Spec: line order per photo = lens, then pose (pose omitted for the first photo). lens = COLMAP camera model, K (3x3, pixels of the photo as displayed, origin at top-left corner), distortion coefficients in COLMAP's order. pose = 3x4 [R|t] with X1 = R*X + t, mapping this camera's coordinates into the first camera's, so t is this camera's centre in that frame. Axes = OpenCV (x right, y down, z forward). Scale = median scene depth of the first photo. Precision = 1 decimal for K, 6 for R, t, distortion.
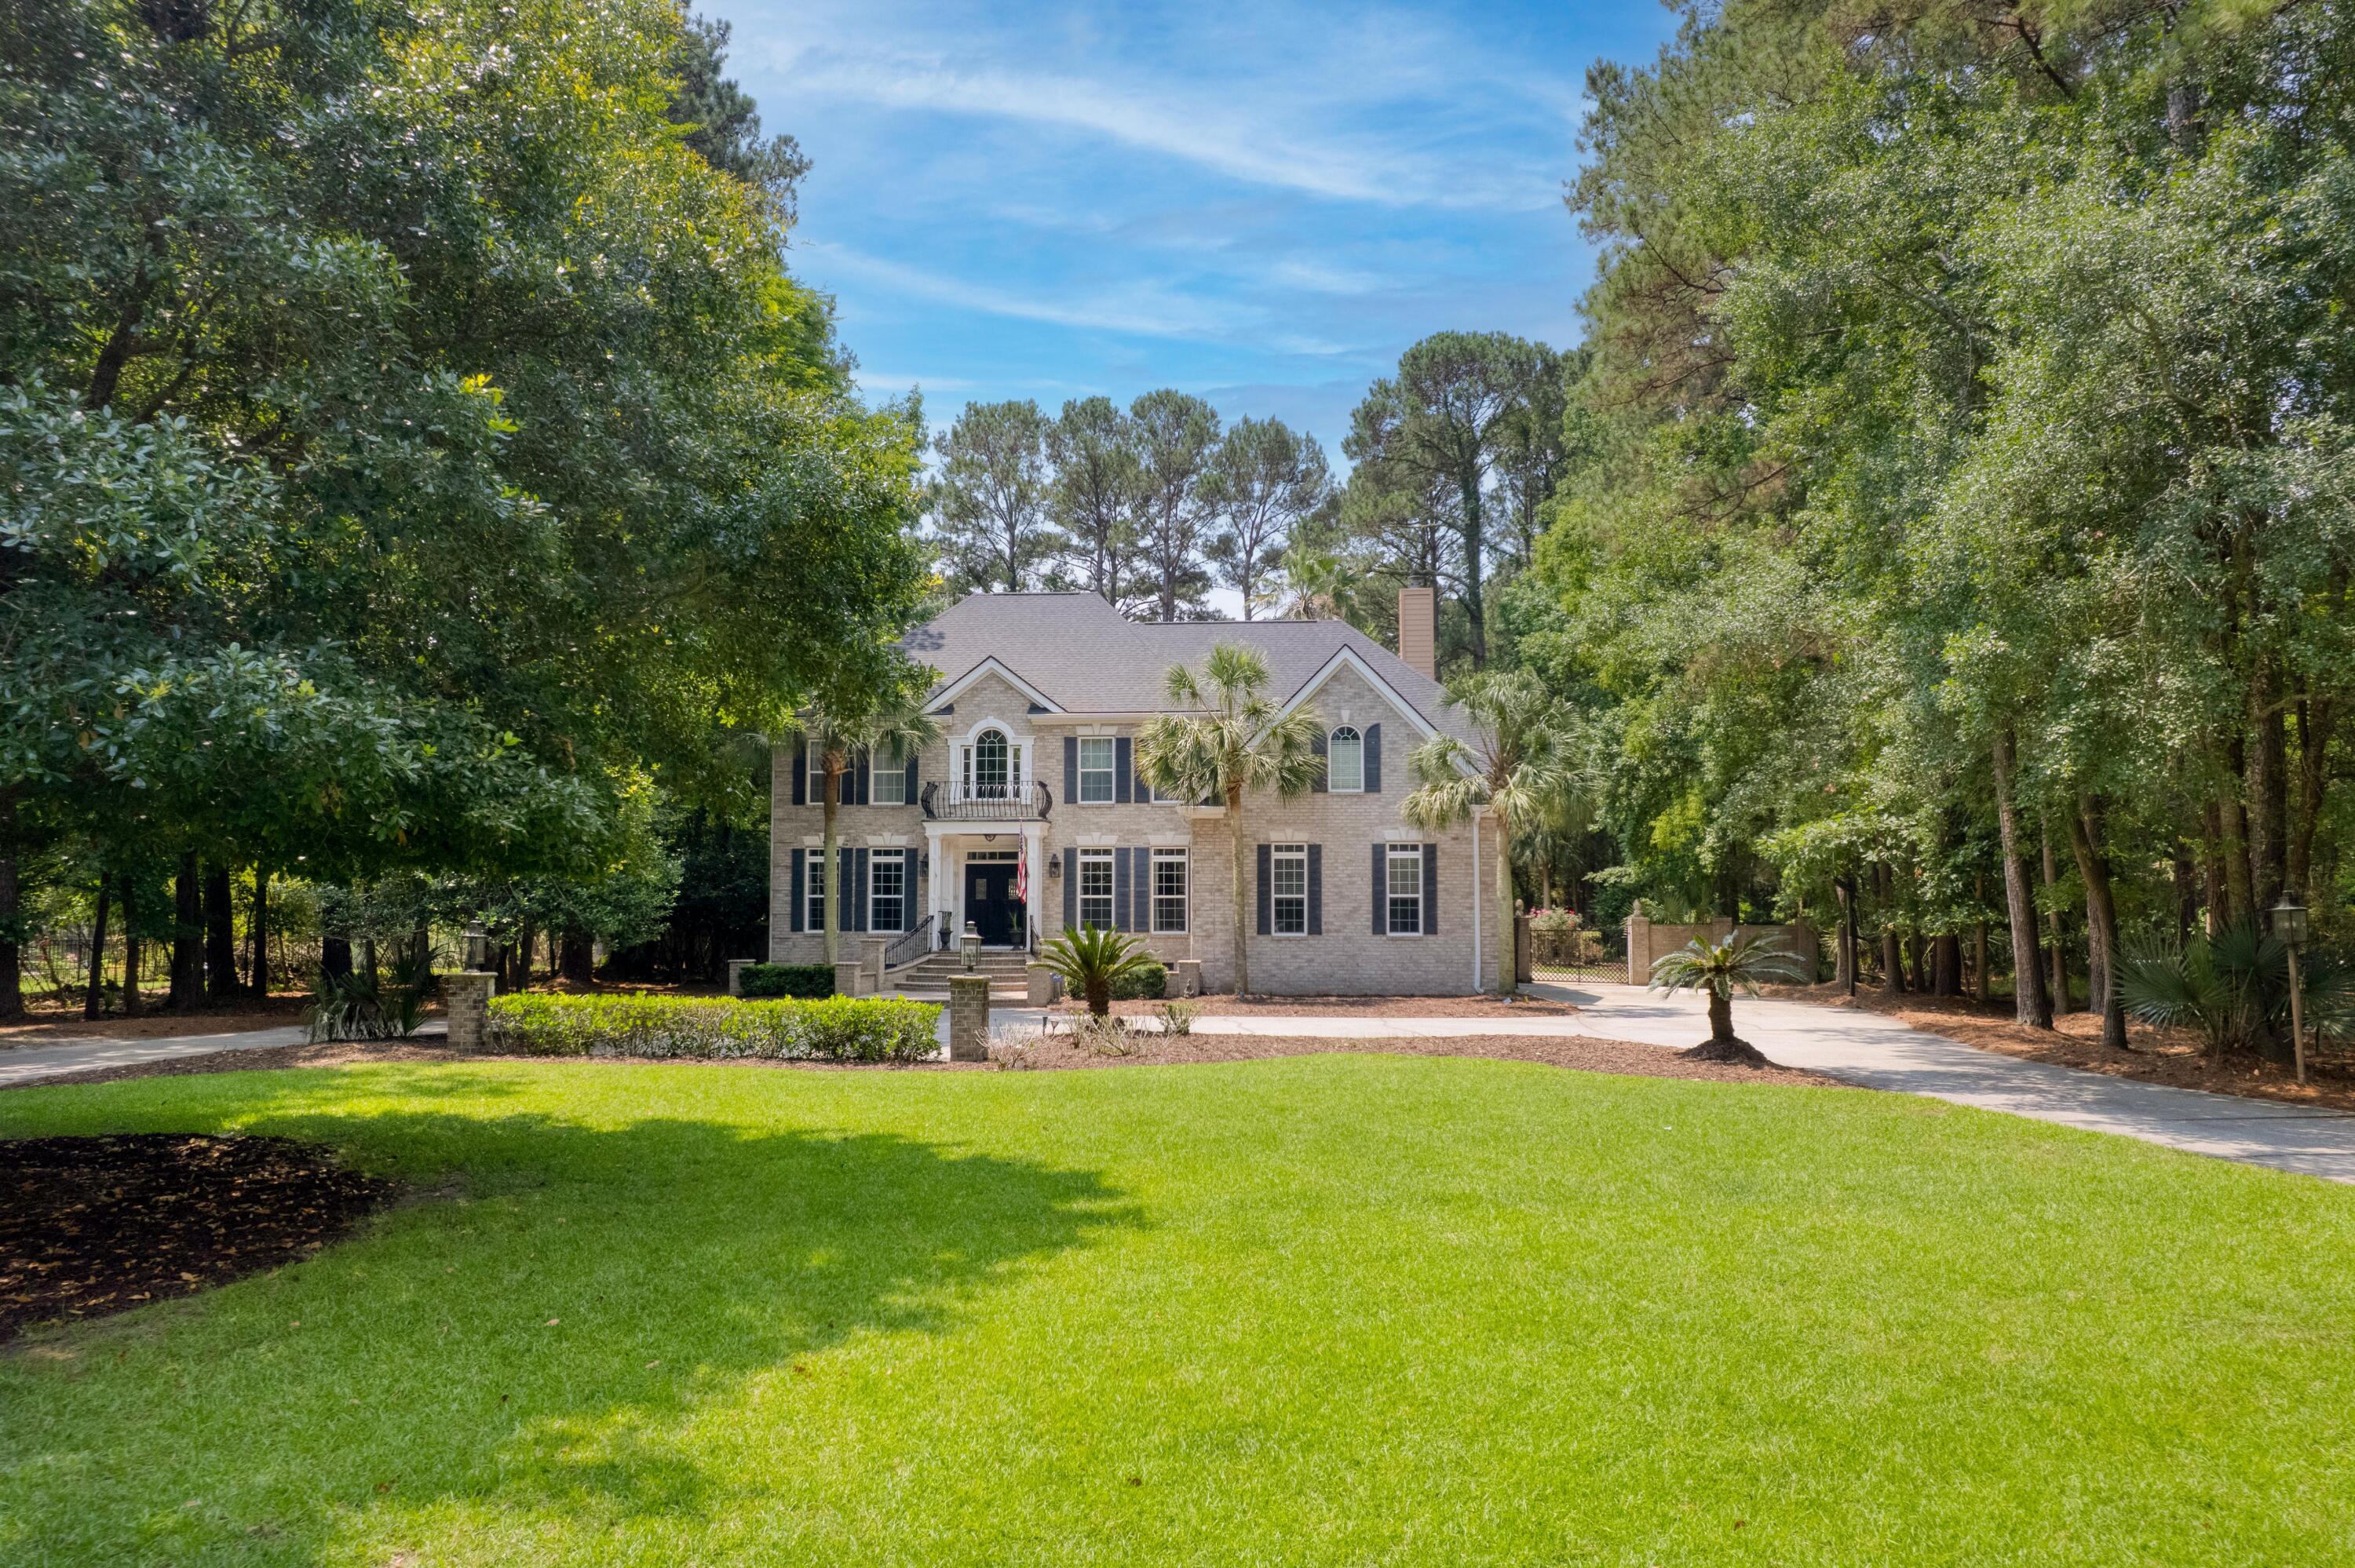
lens RADIAL K [[1483.9, 0, 1146.8], [0, 1483.9, 826.5], [0, 0, 1]] dist [0.000675, 0.000186]
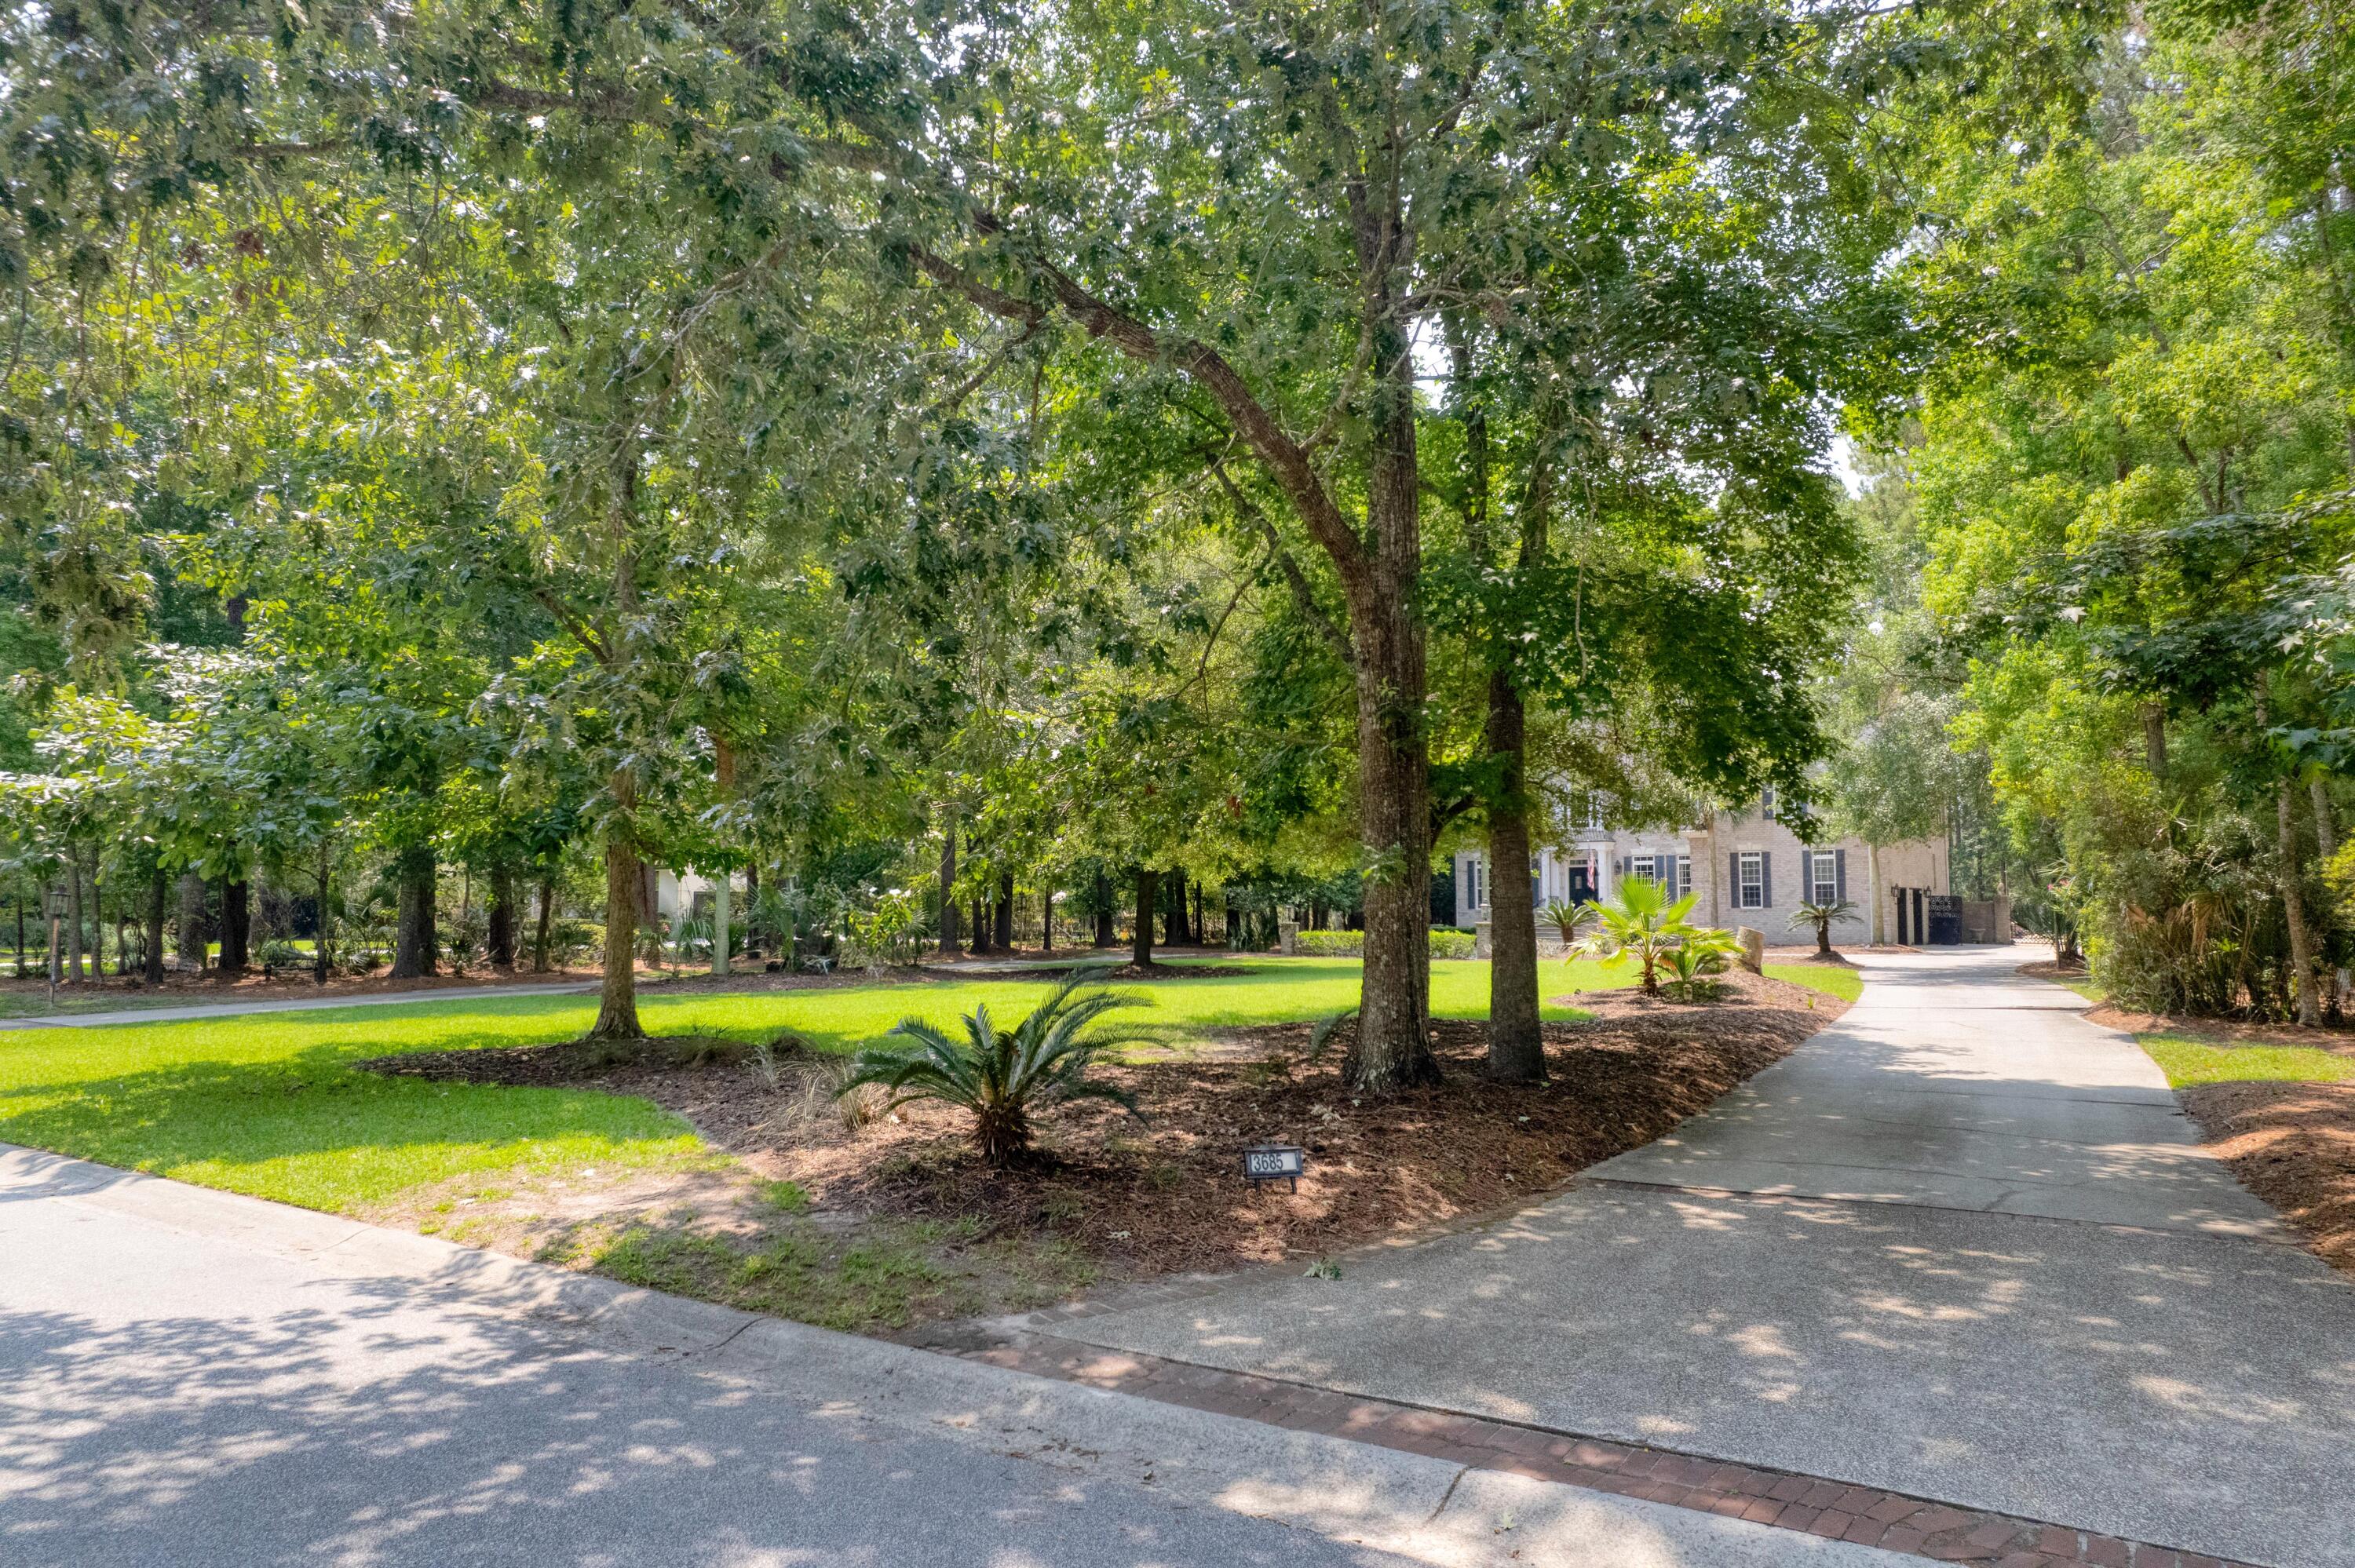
lens RADIAL K [[1502.1, 0, 1188.2], [0, 1502.1, 790.5], [0, 0, 1]] dist [-0.057050, 0.028561]
pose [[0.870399, -0.044669, -0.490316, 0.336830], [0.036162, 0.998986, -0.026817, -0.031439], [0.491016, 0.005611, 0.871132, -0.673754]]
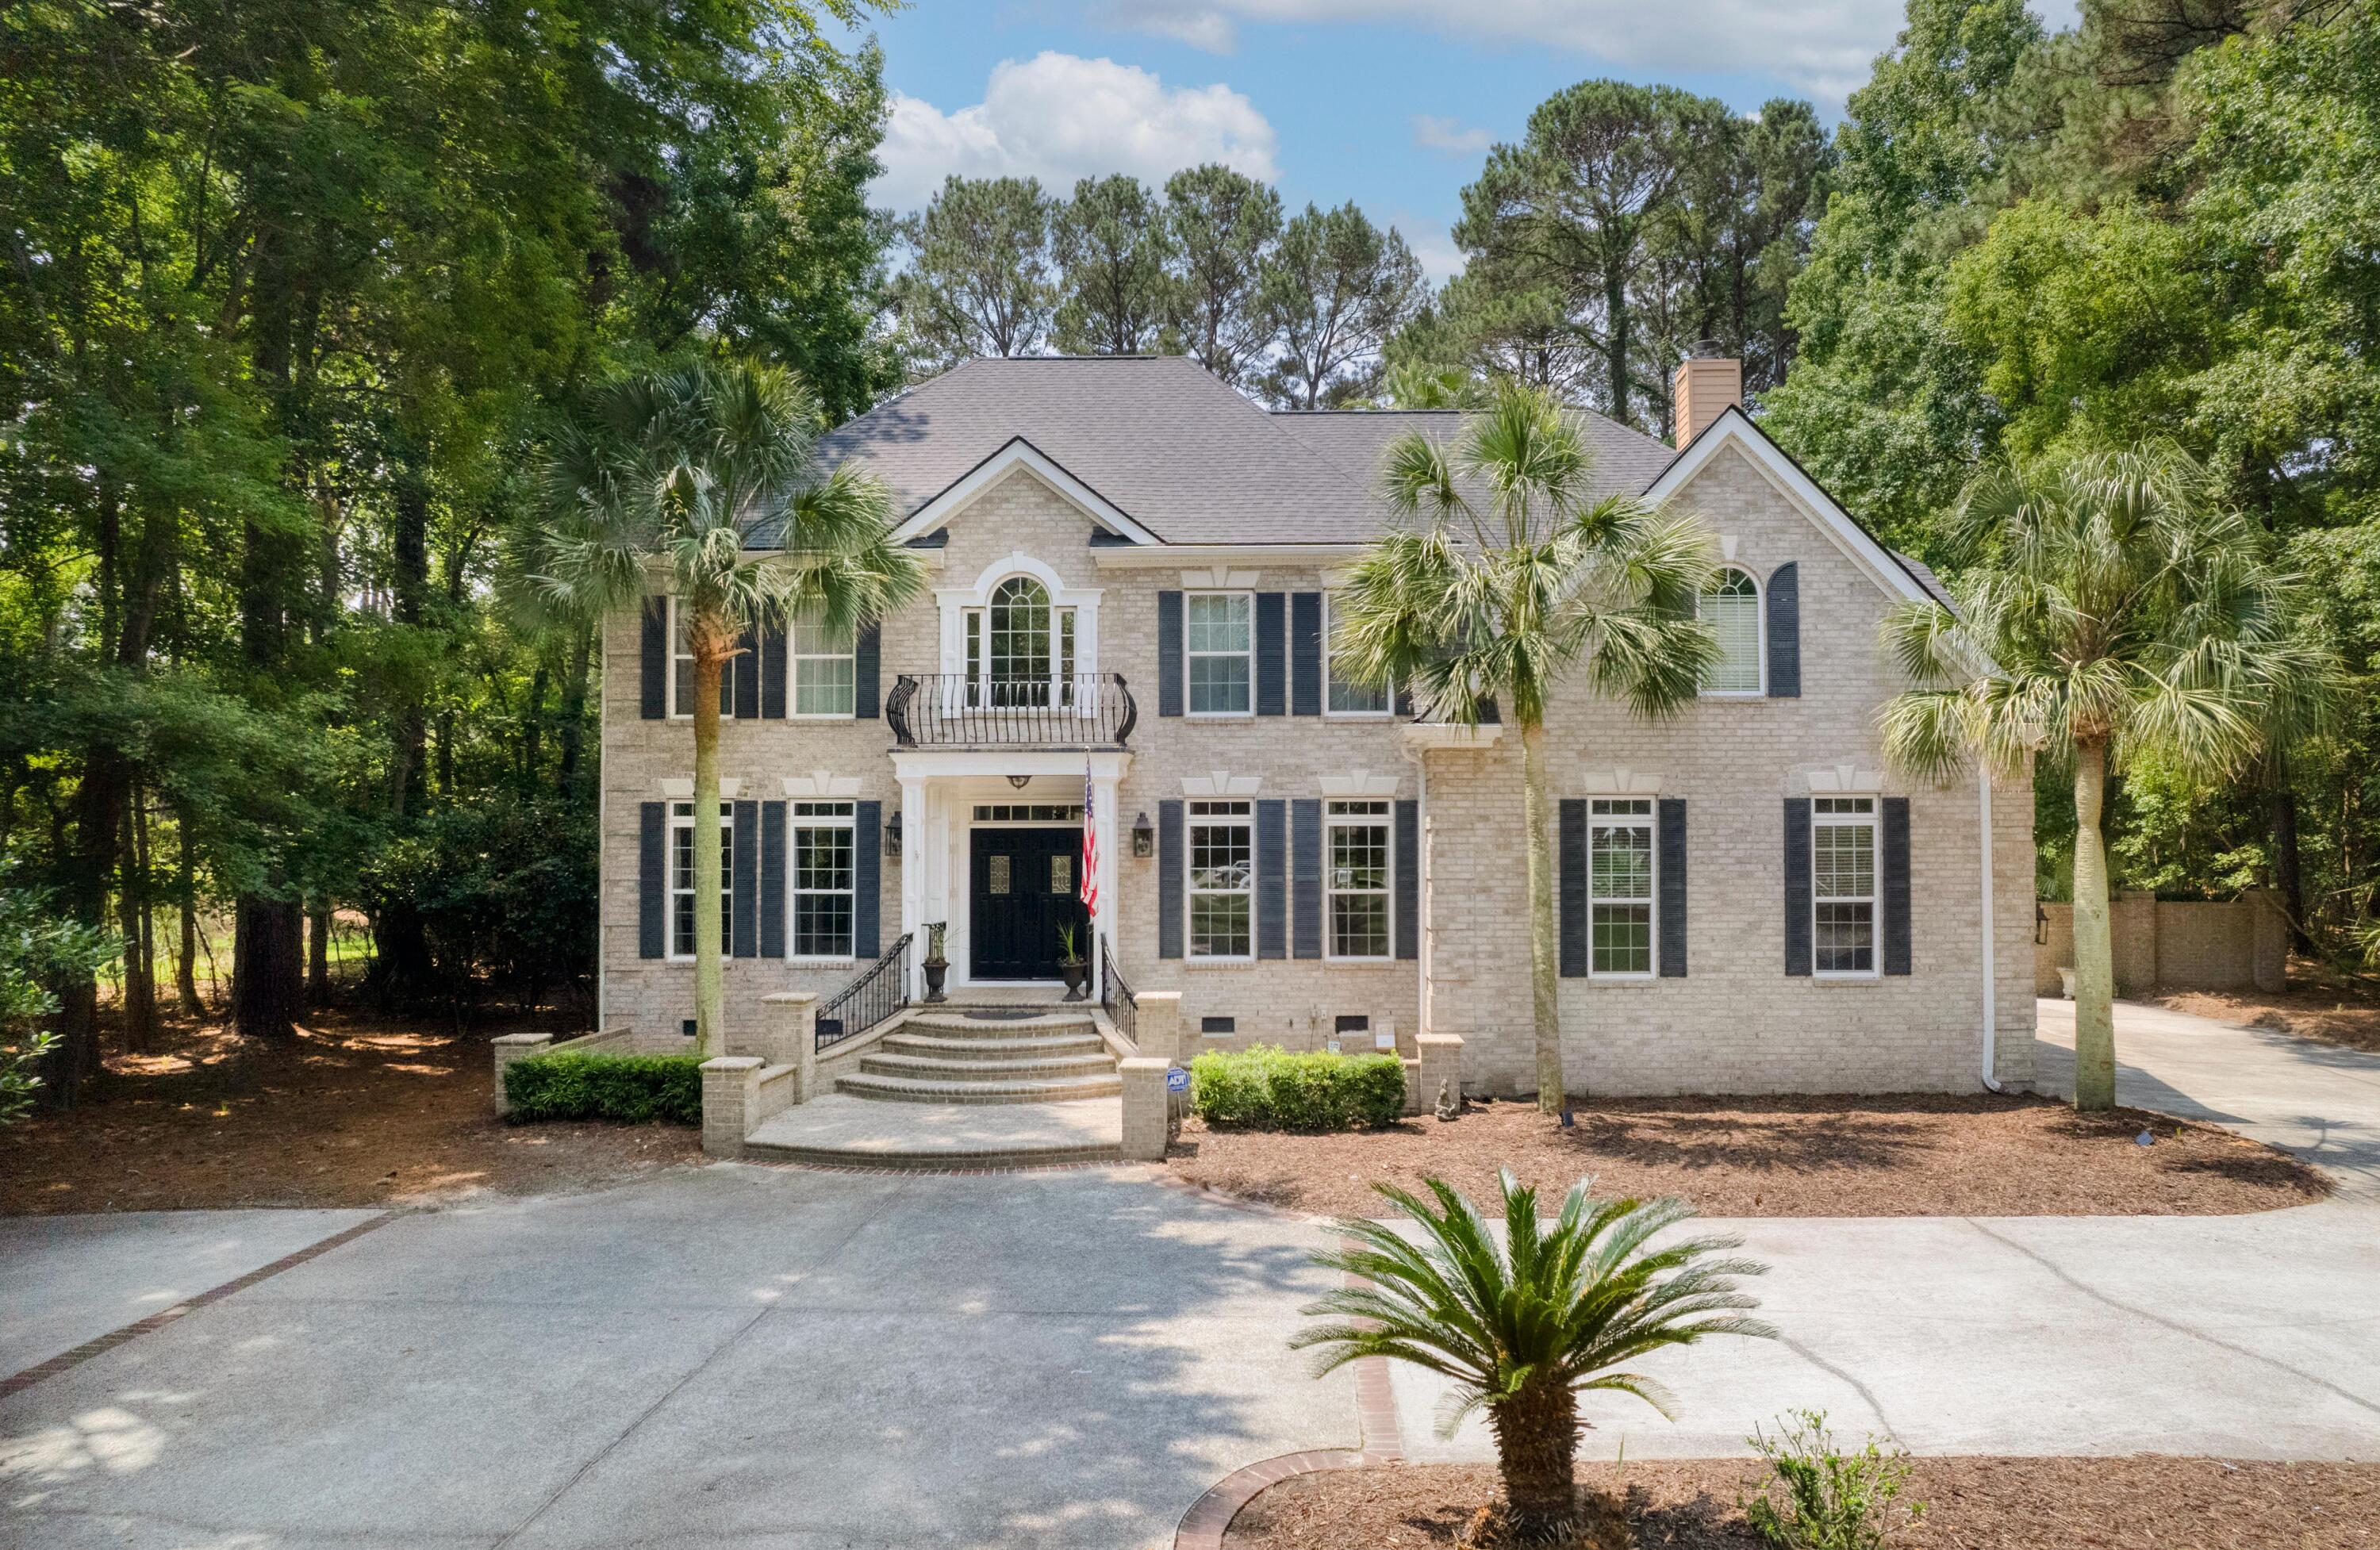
lens RADIAL K [[1534.9, 0, 1223.9], [0, 1534.9, 767.5], [0, 0, 1]] dist [-0.049985, 0.036001]
pose [[0.997833, -0.001671, 0.065777, -0.068439], [0.000039, 0.999692, 0.024805, -0.010848], [-0.065798, -0.024748, 0.997526, 0.449781]]
